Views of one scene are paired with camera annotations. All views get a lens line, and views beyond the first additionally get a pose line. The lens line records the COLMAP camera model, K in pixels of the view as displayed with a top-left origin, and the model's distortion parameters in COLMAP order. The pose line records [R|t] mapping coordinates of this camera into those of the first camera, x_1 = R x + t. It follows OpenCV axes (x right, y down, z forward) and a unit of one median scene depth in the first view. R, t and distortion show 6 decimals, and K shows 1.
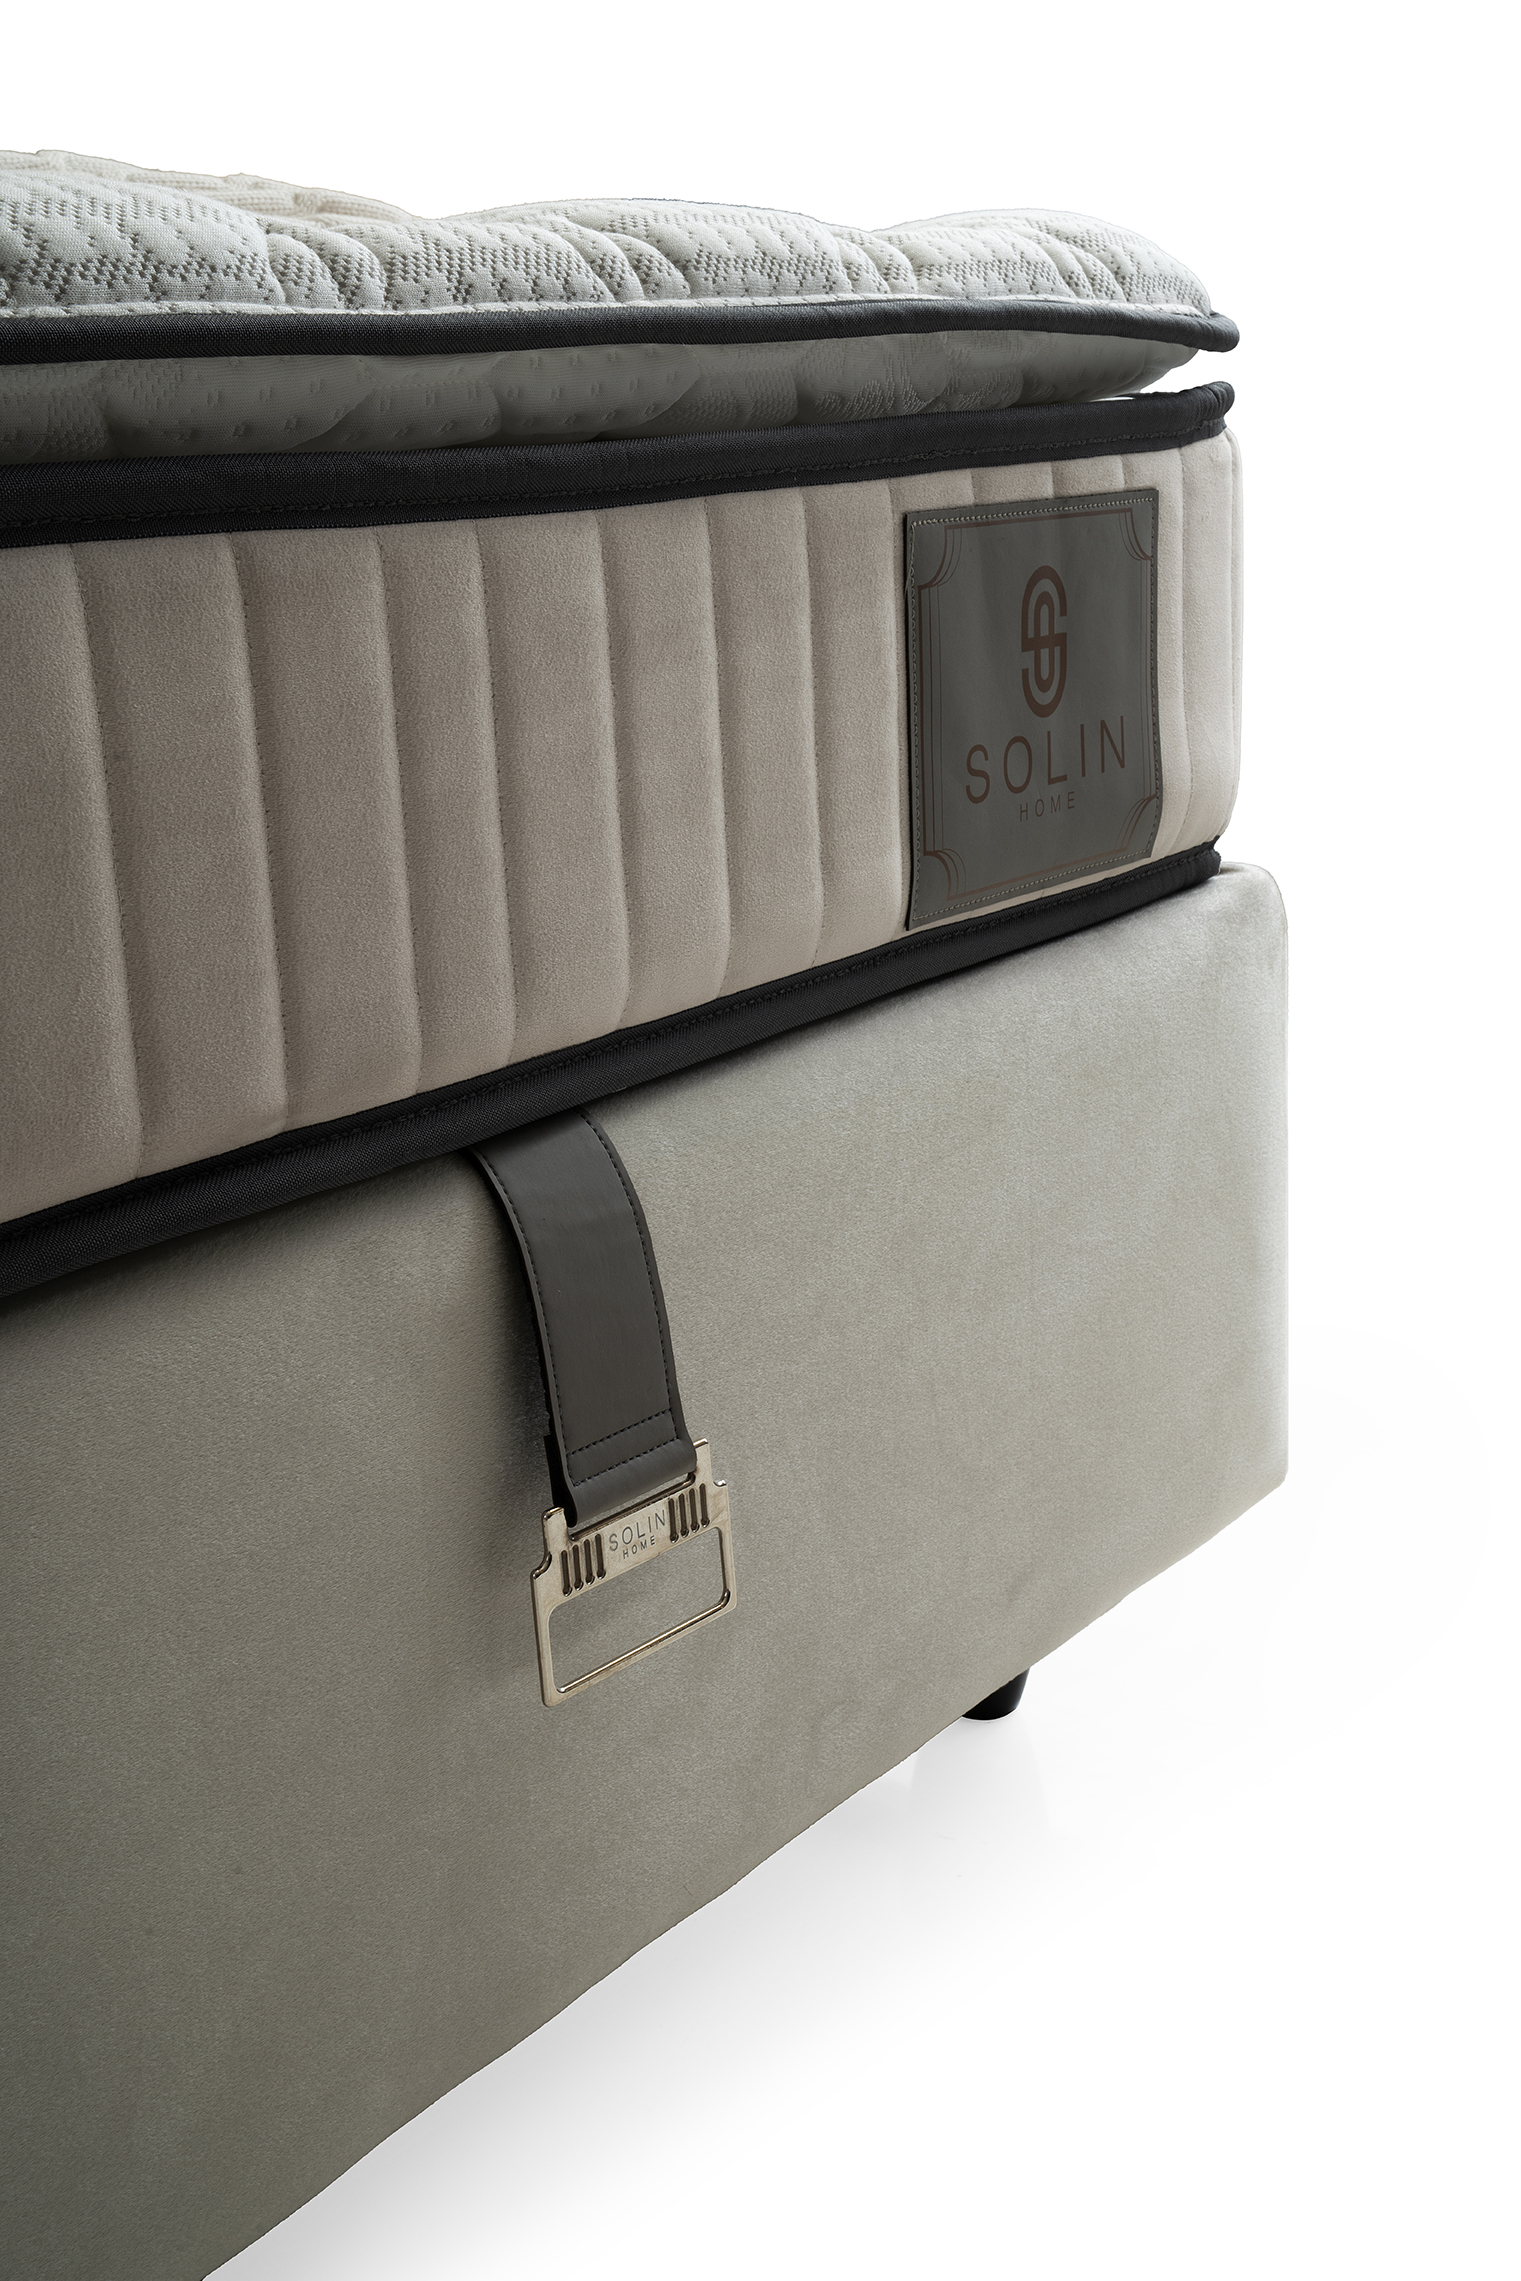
lens RADIAL K [[2974.1, 0, 755.4], [0, 2974.1, 1152.0], [0, 0, 1]] dist [0.147897, 0.000000]
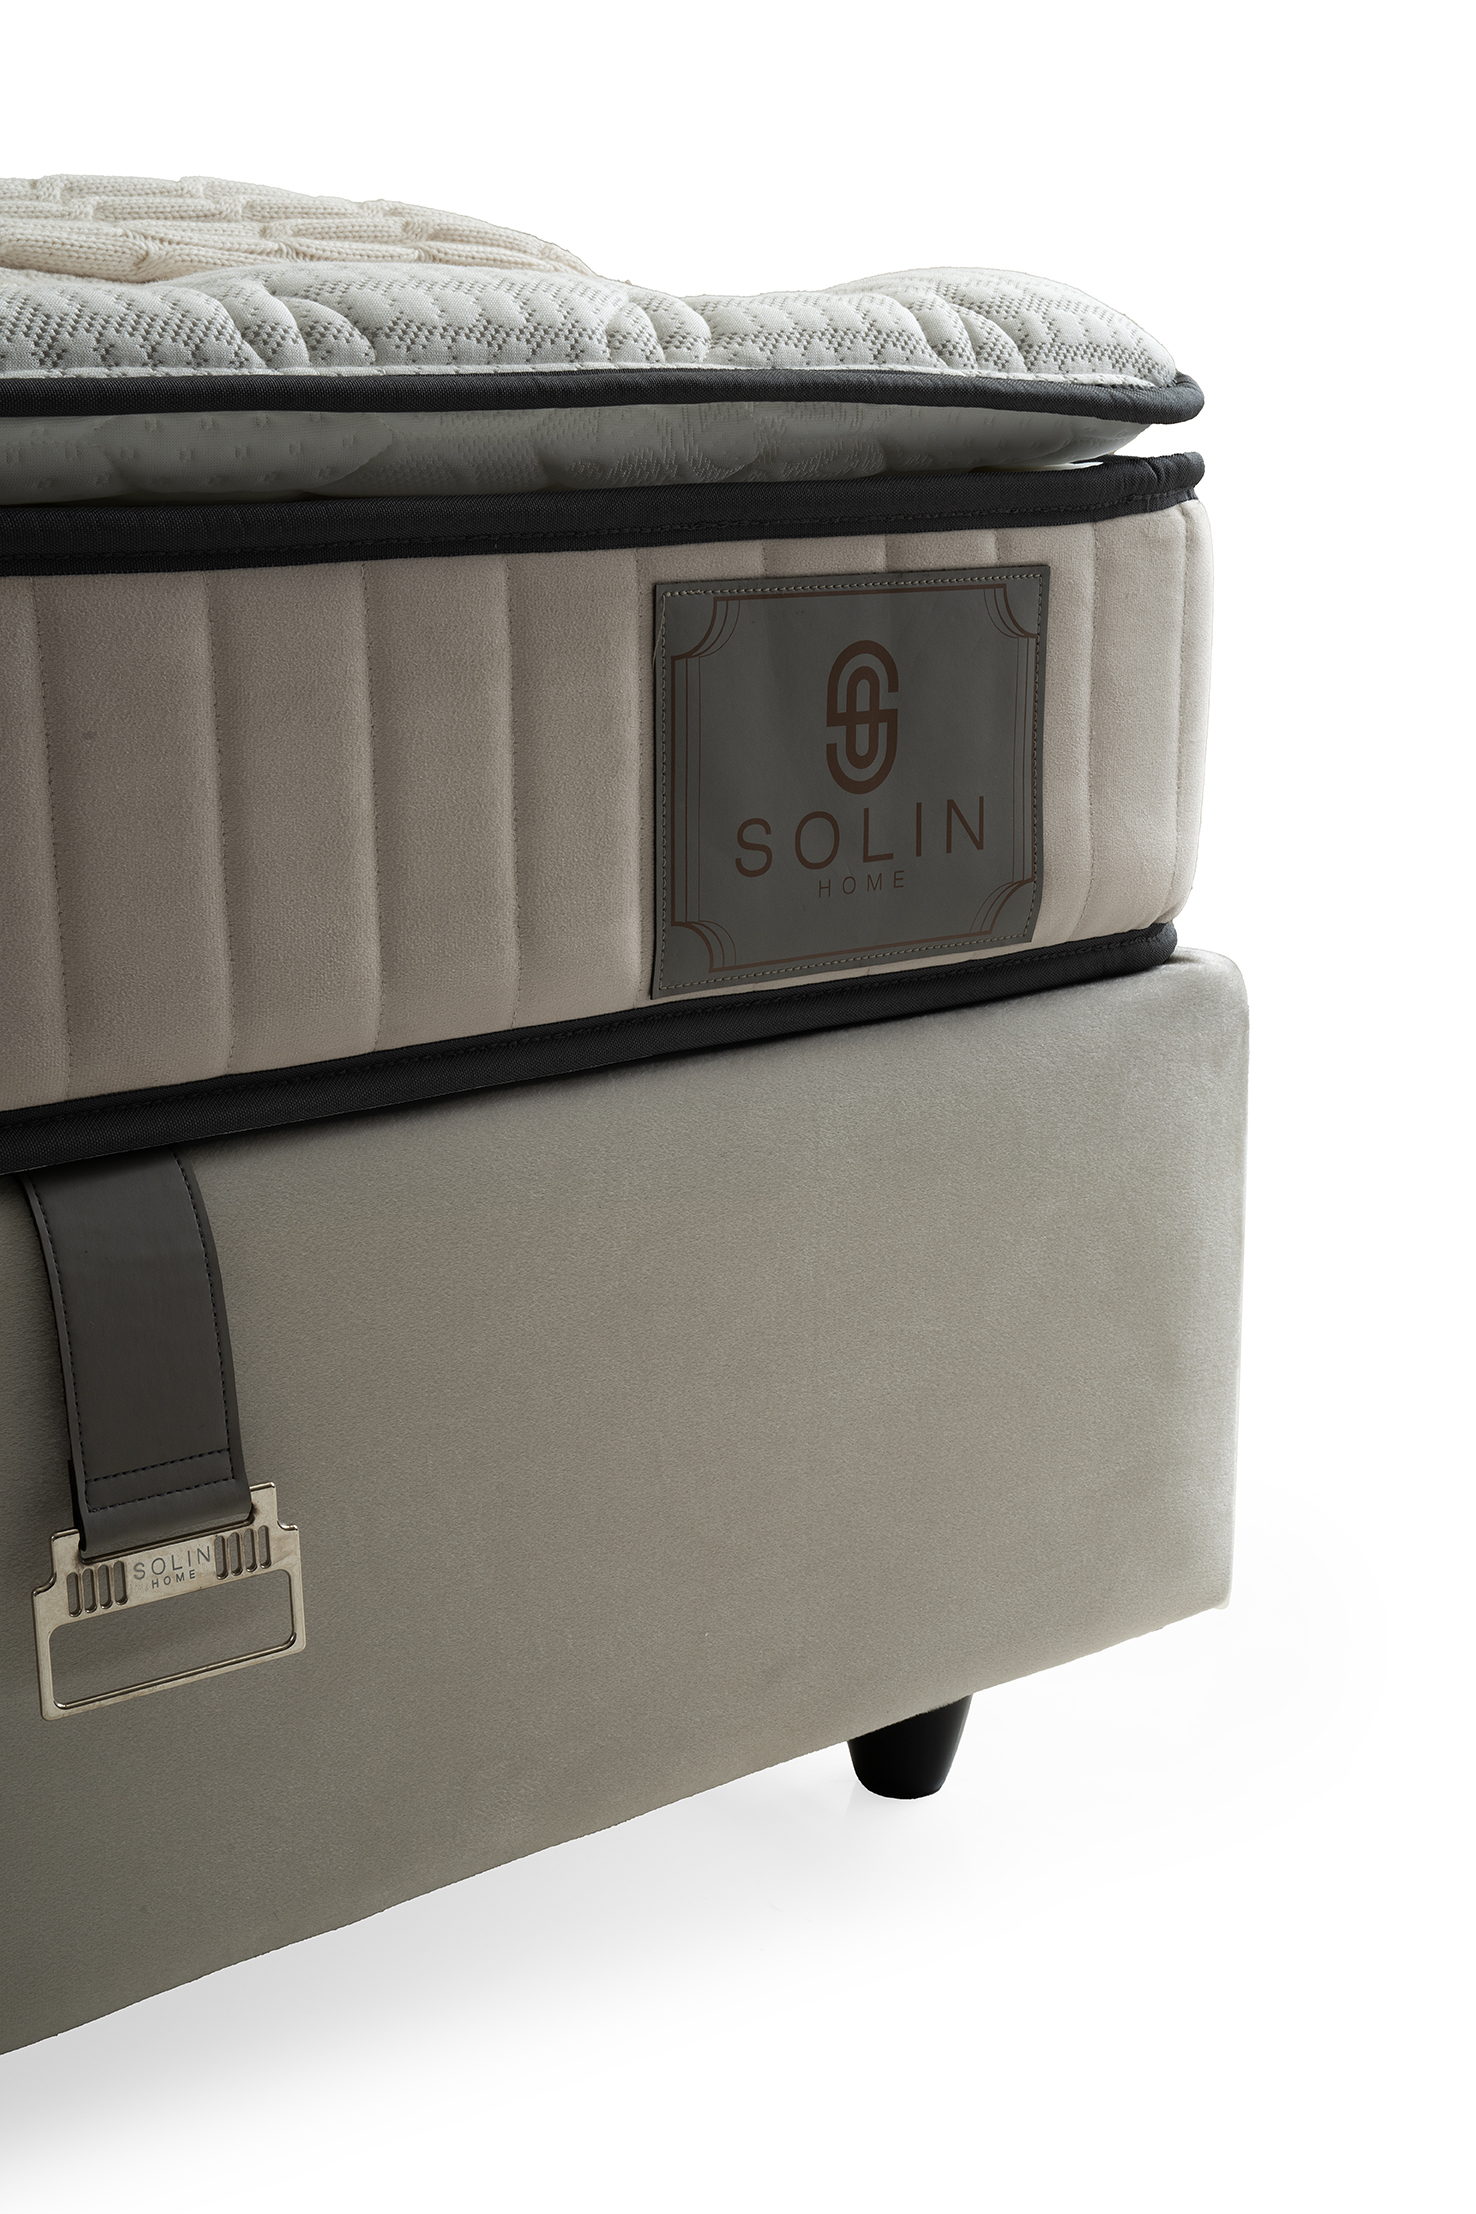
lens RADIAL K [[2886.7, 0, 691.0], [0, 2886.7, 1136.6], [0, 0, 1]] dist [0.147897, 0.000000]
pose [[0.950131, 0.107614, -0.292693, 0.368935], [-0.105513, 0.994152, 0.023005, -0.055026], [0.293457, 0.009026, 0.955930, 0.085649]]
